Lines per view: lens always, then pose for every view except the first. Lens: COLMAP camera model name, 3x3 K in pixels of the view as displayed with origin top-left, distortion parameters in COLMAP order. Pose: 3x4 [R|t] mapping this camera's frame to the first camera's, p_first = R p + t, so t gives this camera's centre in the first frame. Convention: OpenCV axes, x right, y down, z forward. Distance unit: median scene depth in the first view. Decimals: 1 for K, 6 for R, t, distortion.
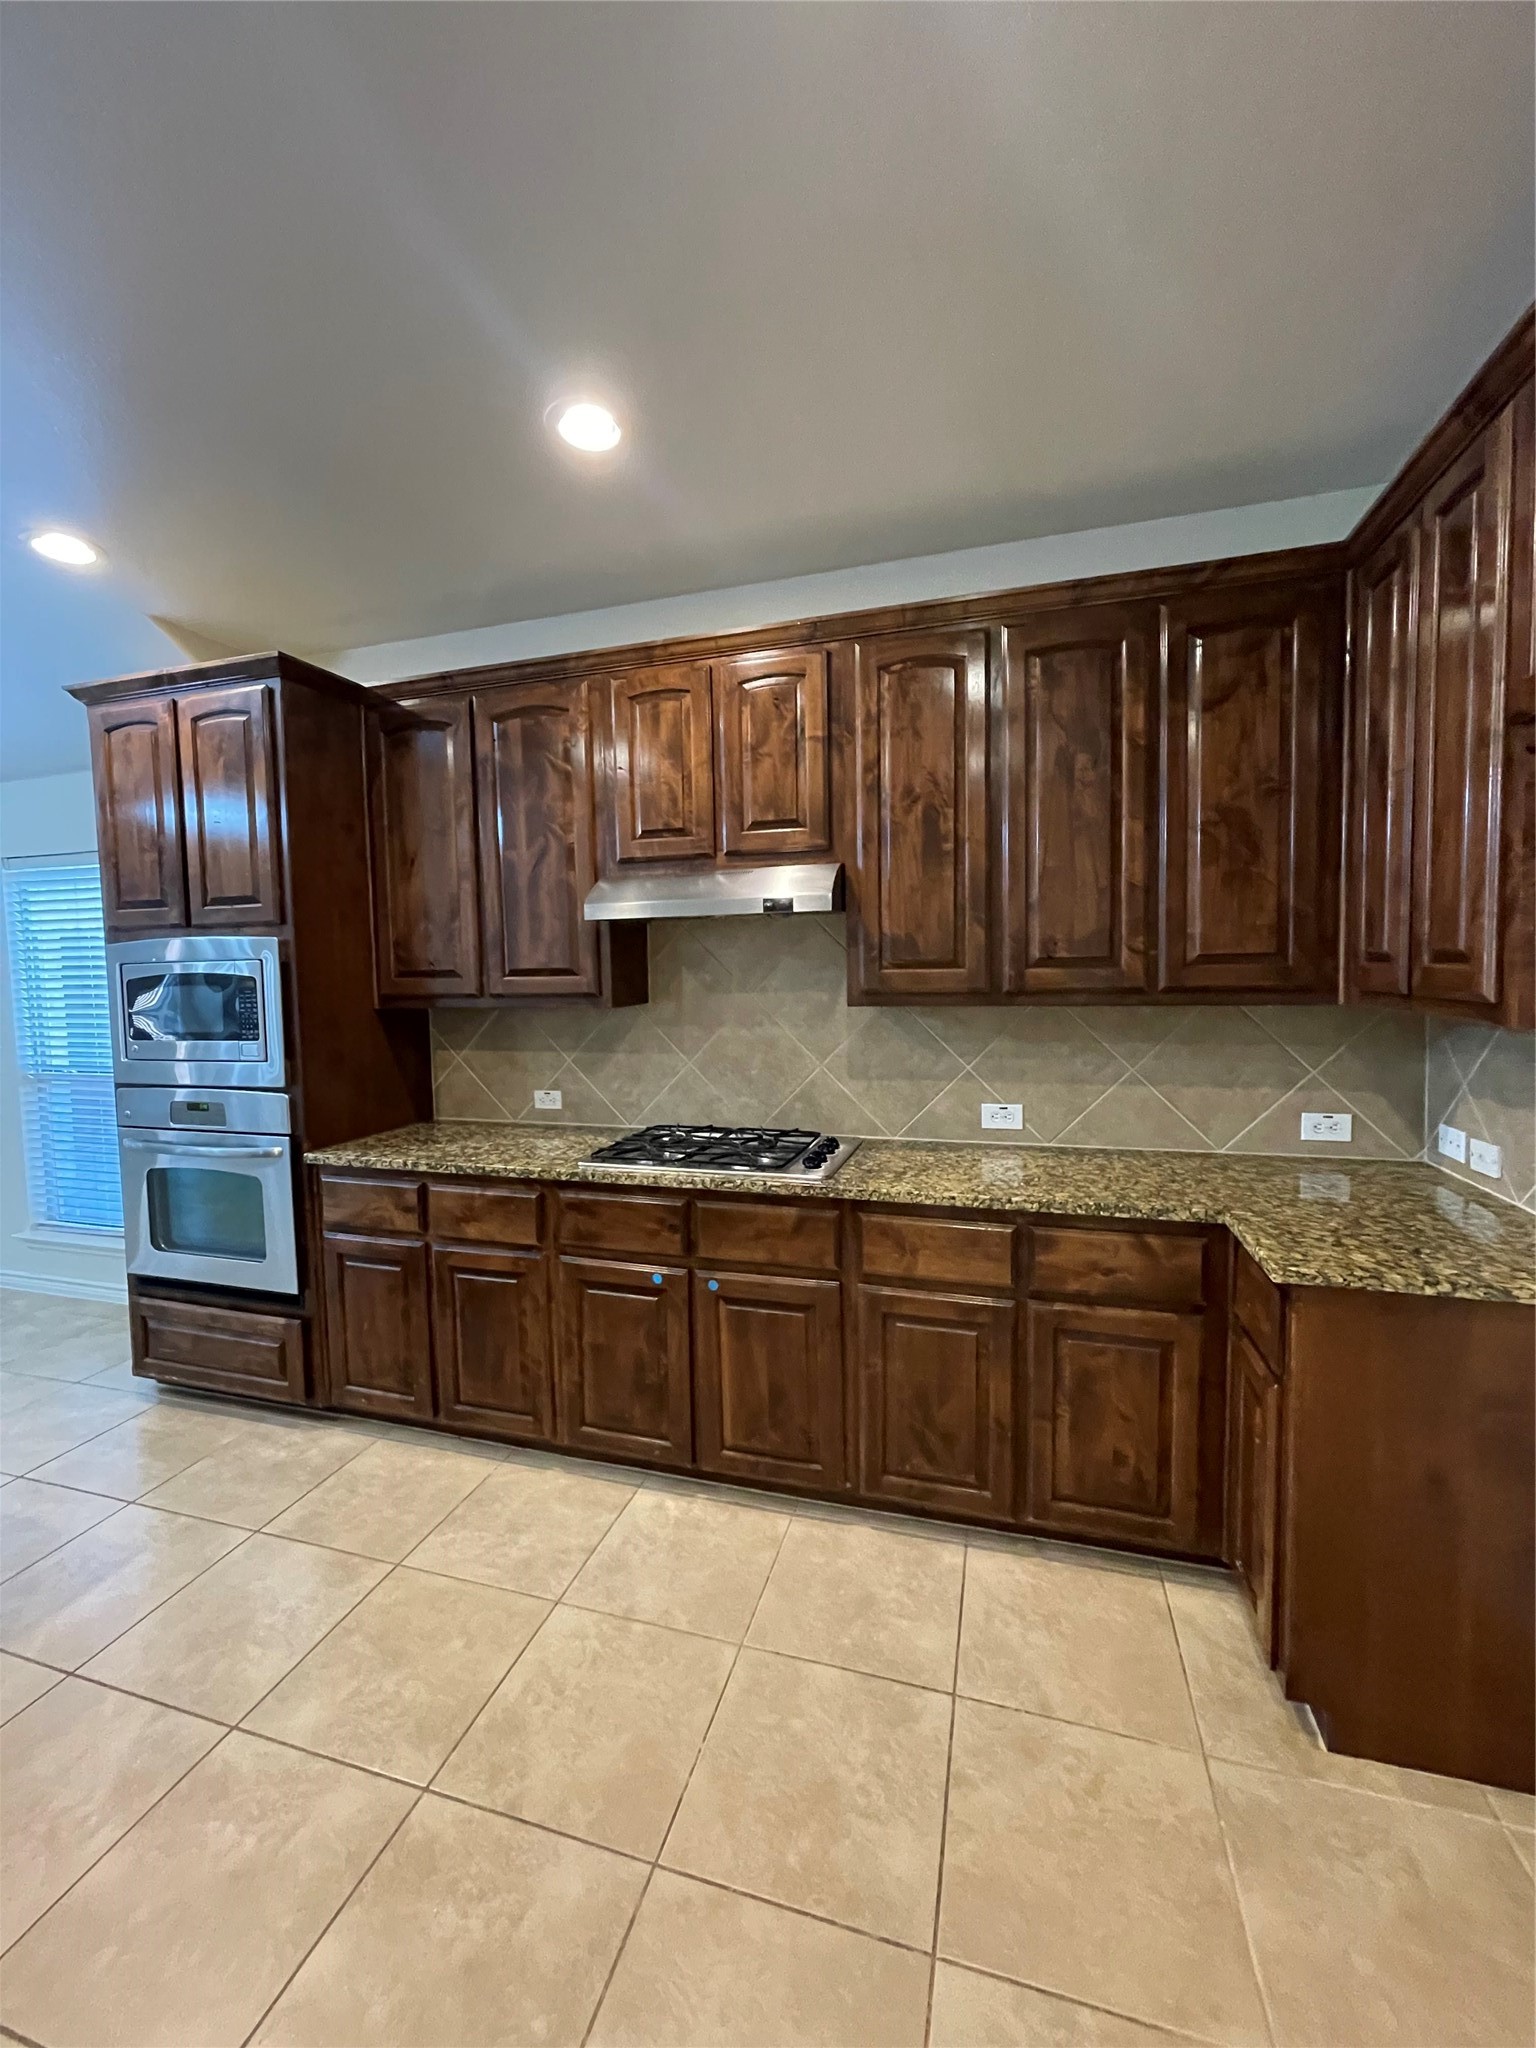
lens RADIAL K [[825.2, 0, 755.4], [0, 825.2, 1016.2], [0, 0, 1]] dist [-0.006148, 0.002662]
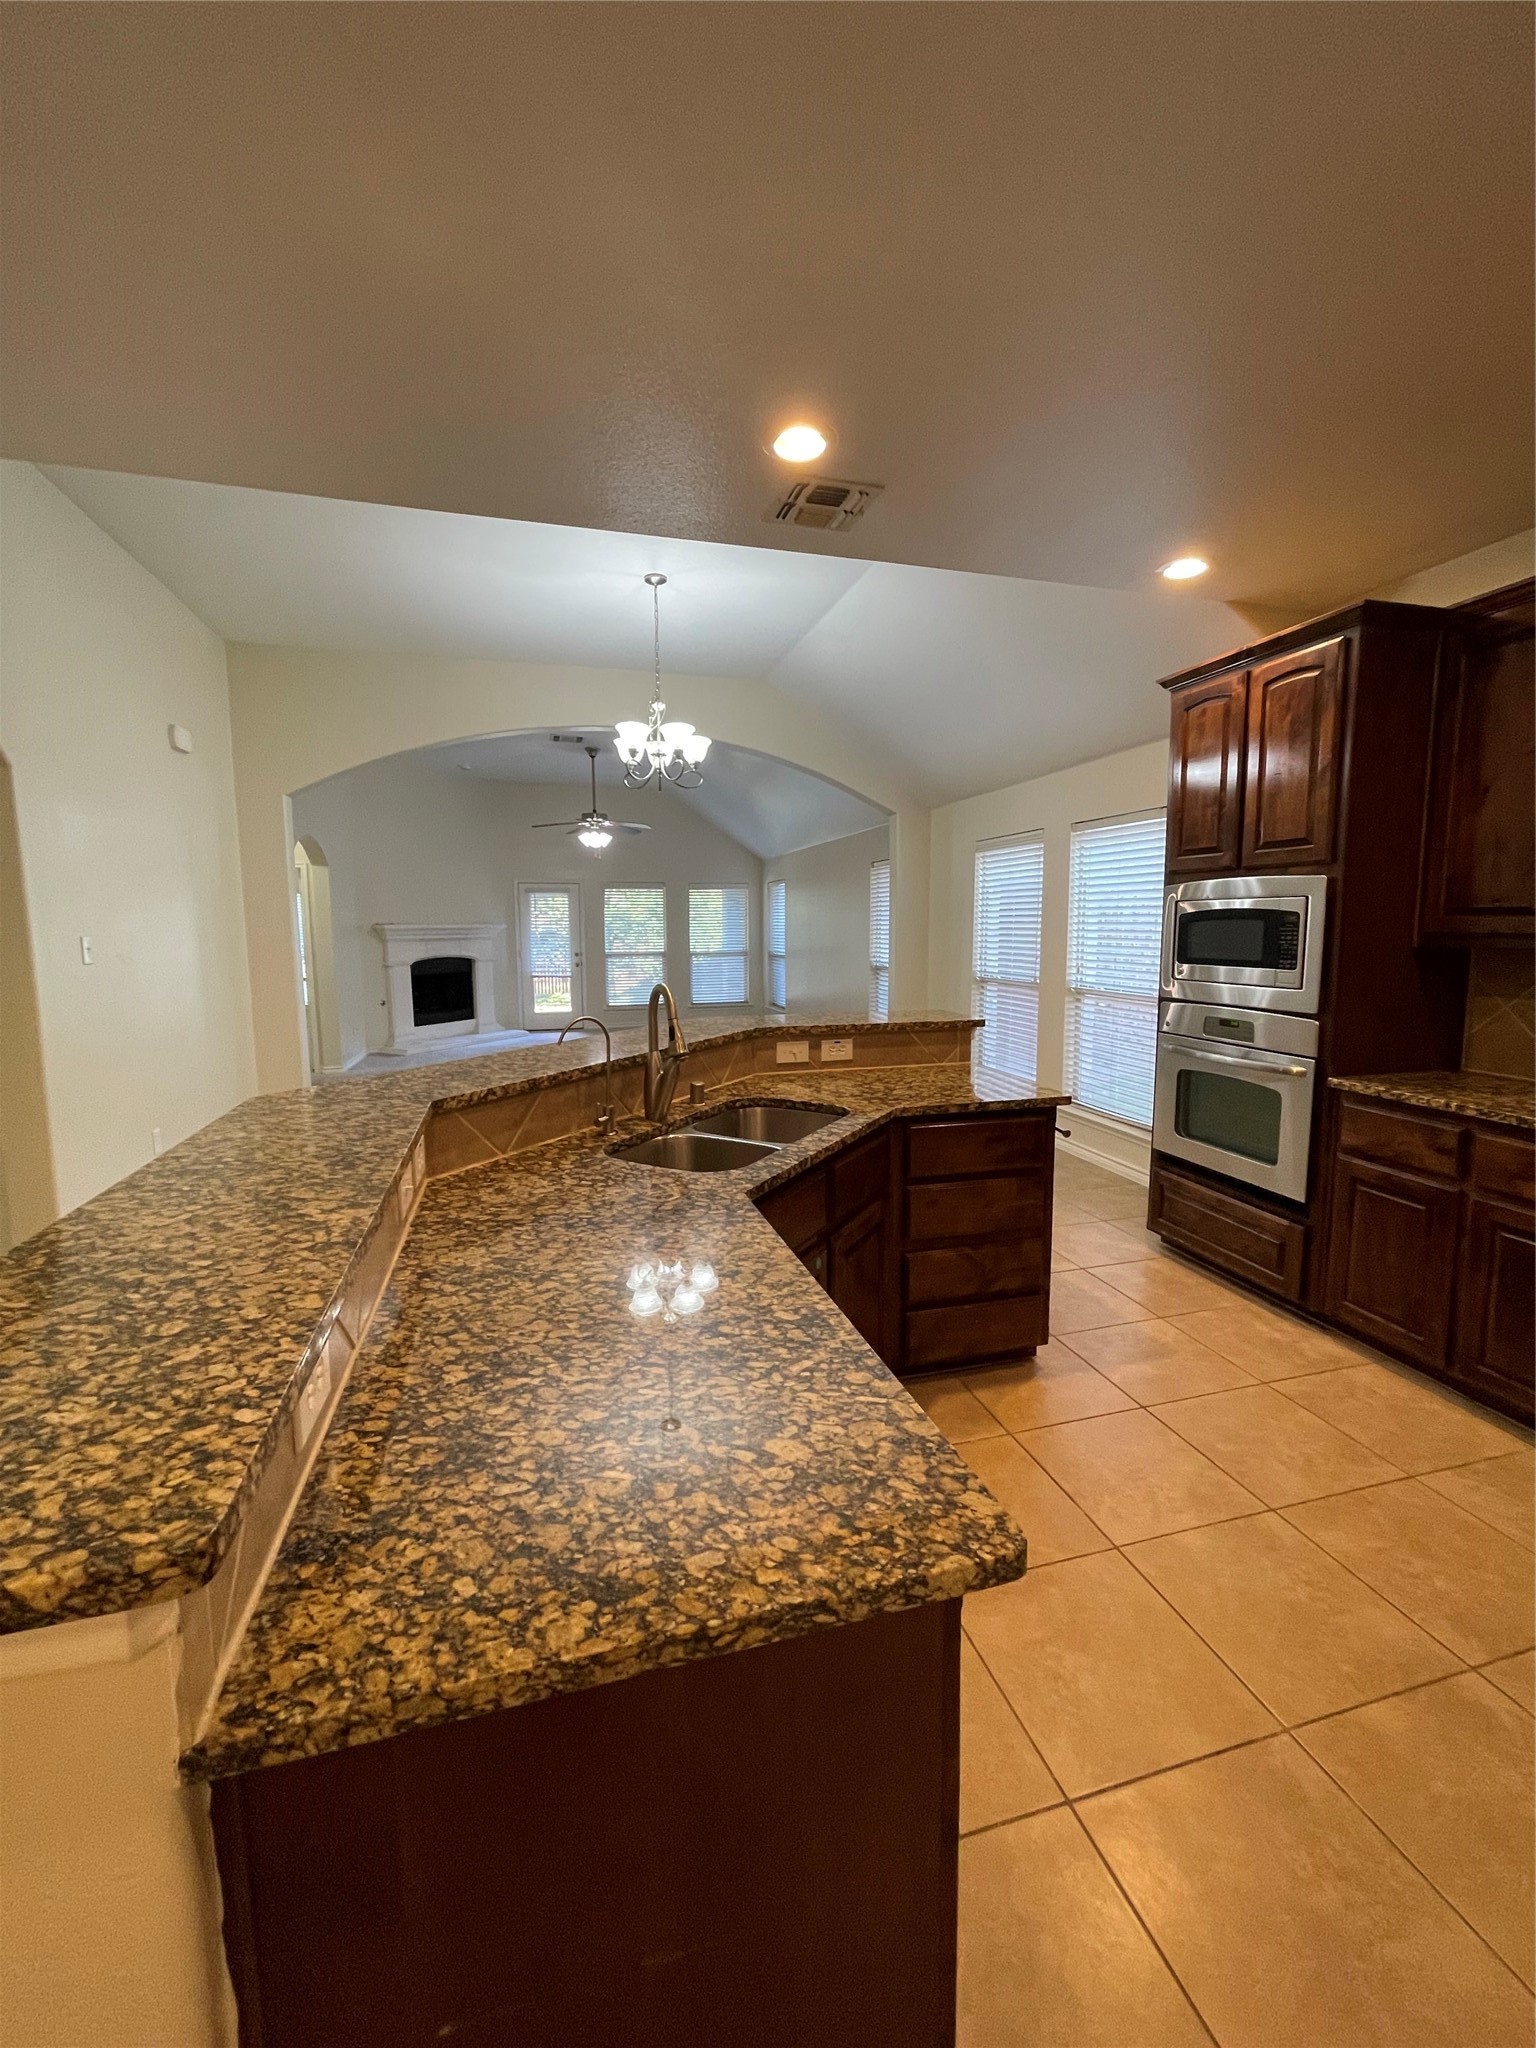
lens RADIAL K [[825.2, 0, 762.0], [0, 825.2, 1014.2], [0, 0, 1]] dist [-0.006148, 0.002662]
pose [[0.536779, 0.110037, -0.836516, -0.056182], [-0.057448, 0.993925, 0.093880, 0.026991], [0.841765, -0.002336, 0.539840, -0.212899]]
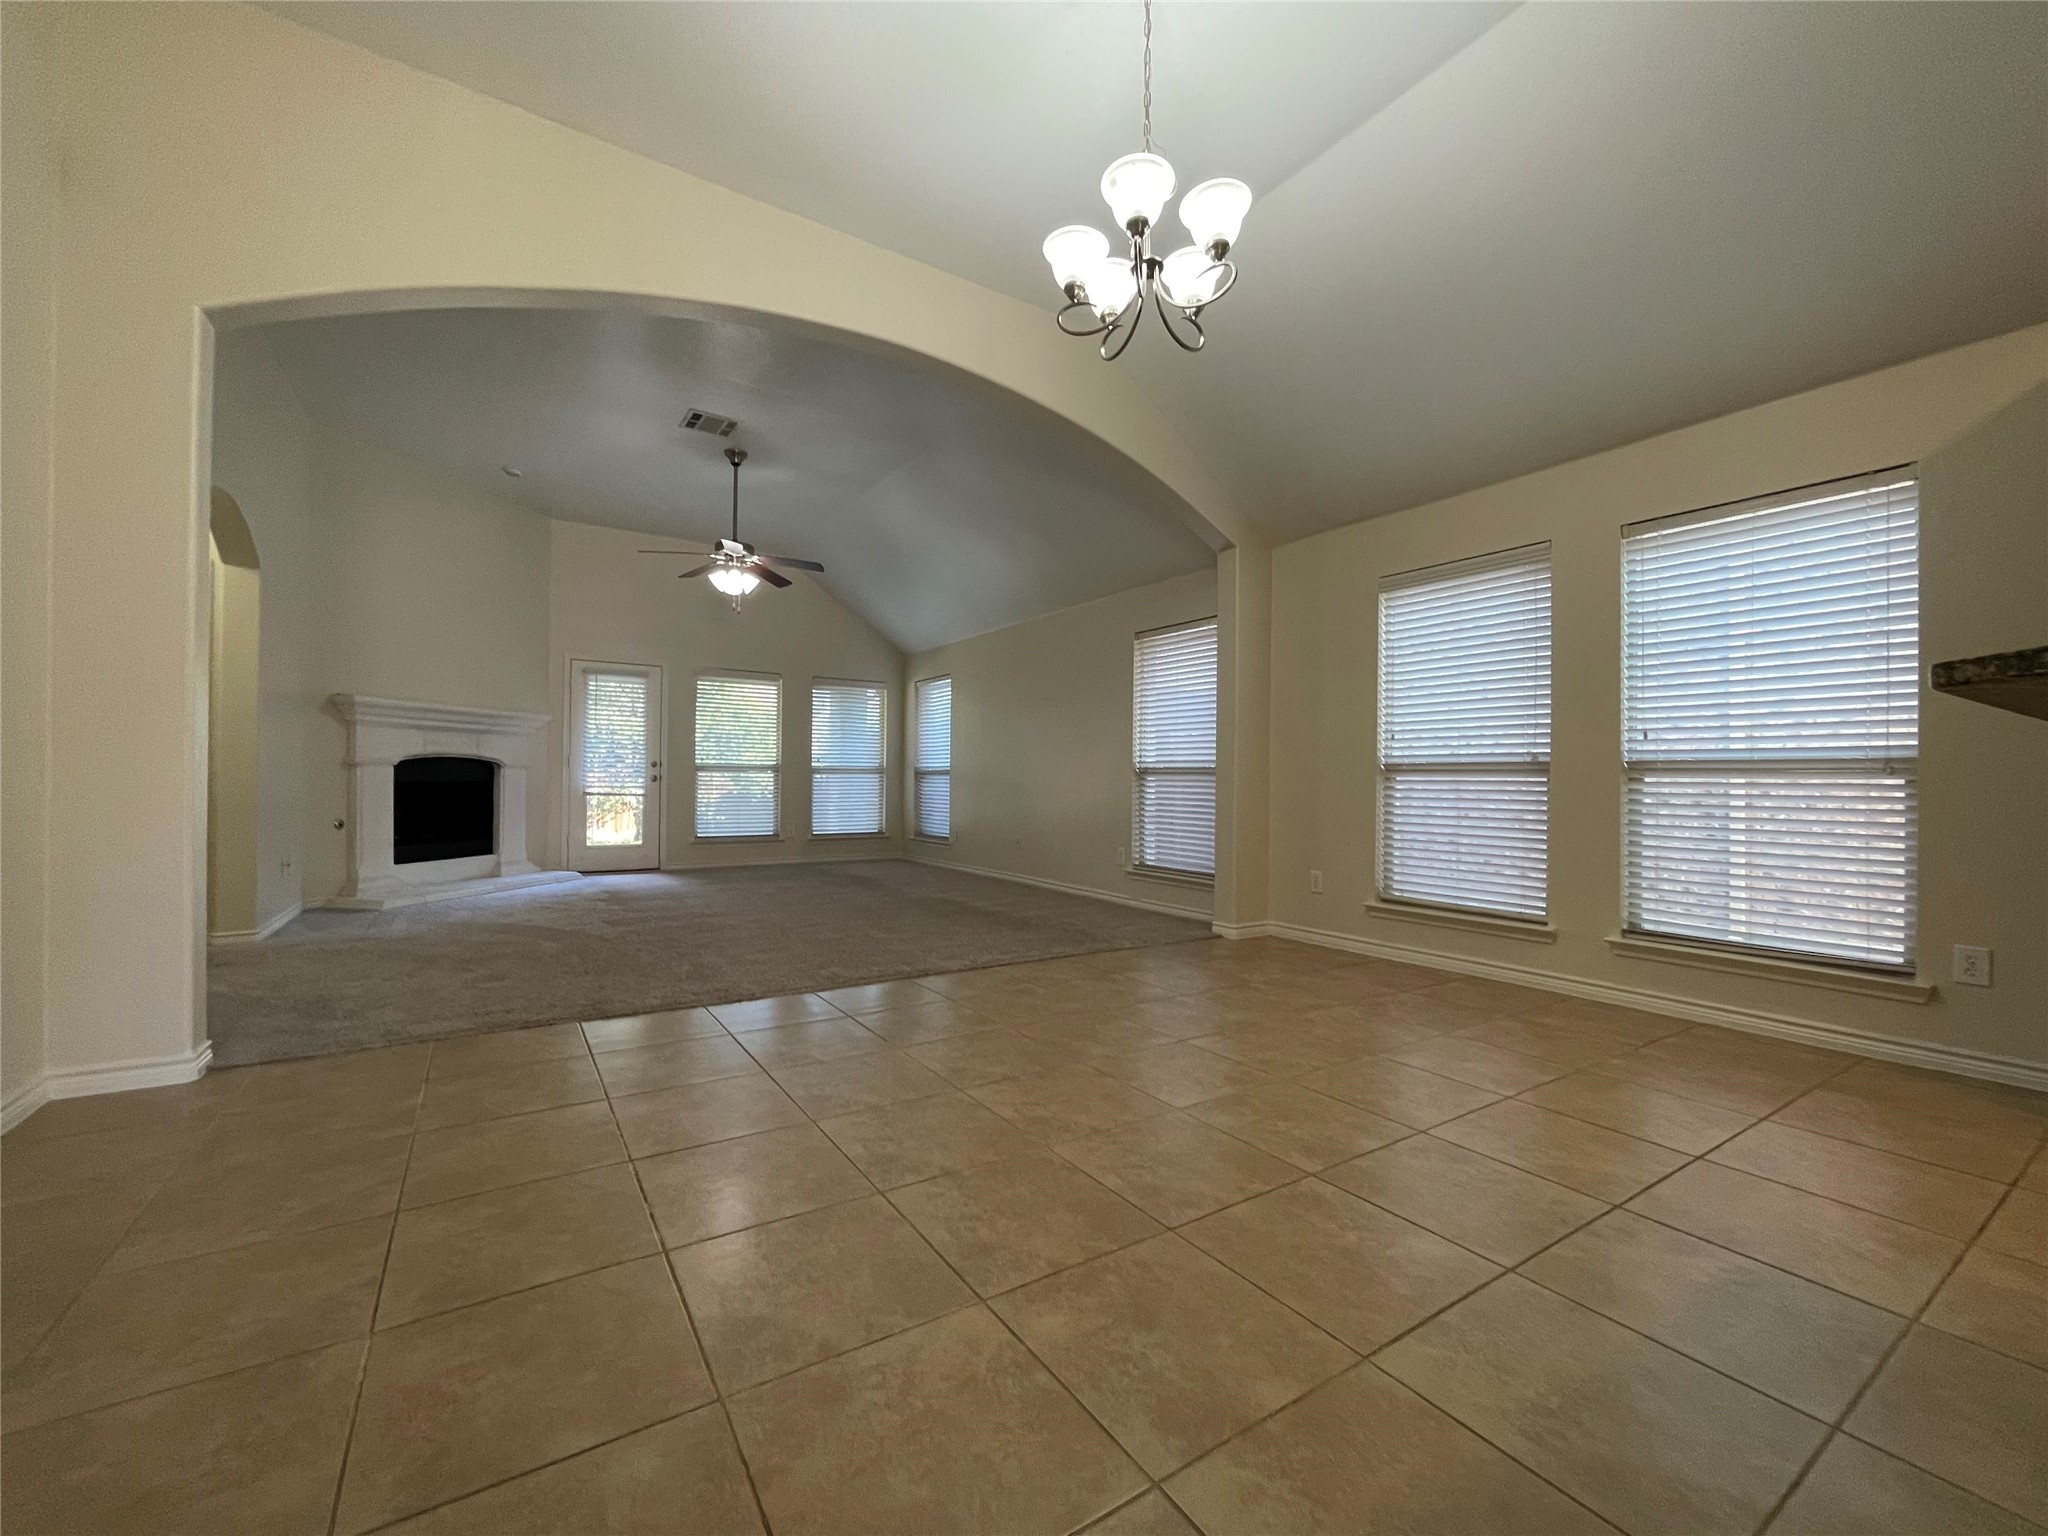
lens RADIAL K [[825.2, 0, 1017.6], [0, 825.2, 774.0], [0, 0, 1]] dist [-0.006148, 0.002662]
pose [[0.765277, 0.025986, -0.643177, -1.282355], [-0.067542, 0.996911, -0.040088, 0.260129], [0.640148, 0.074120, 0.764668, -0.179981]]
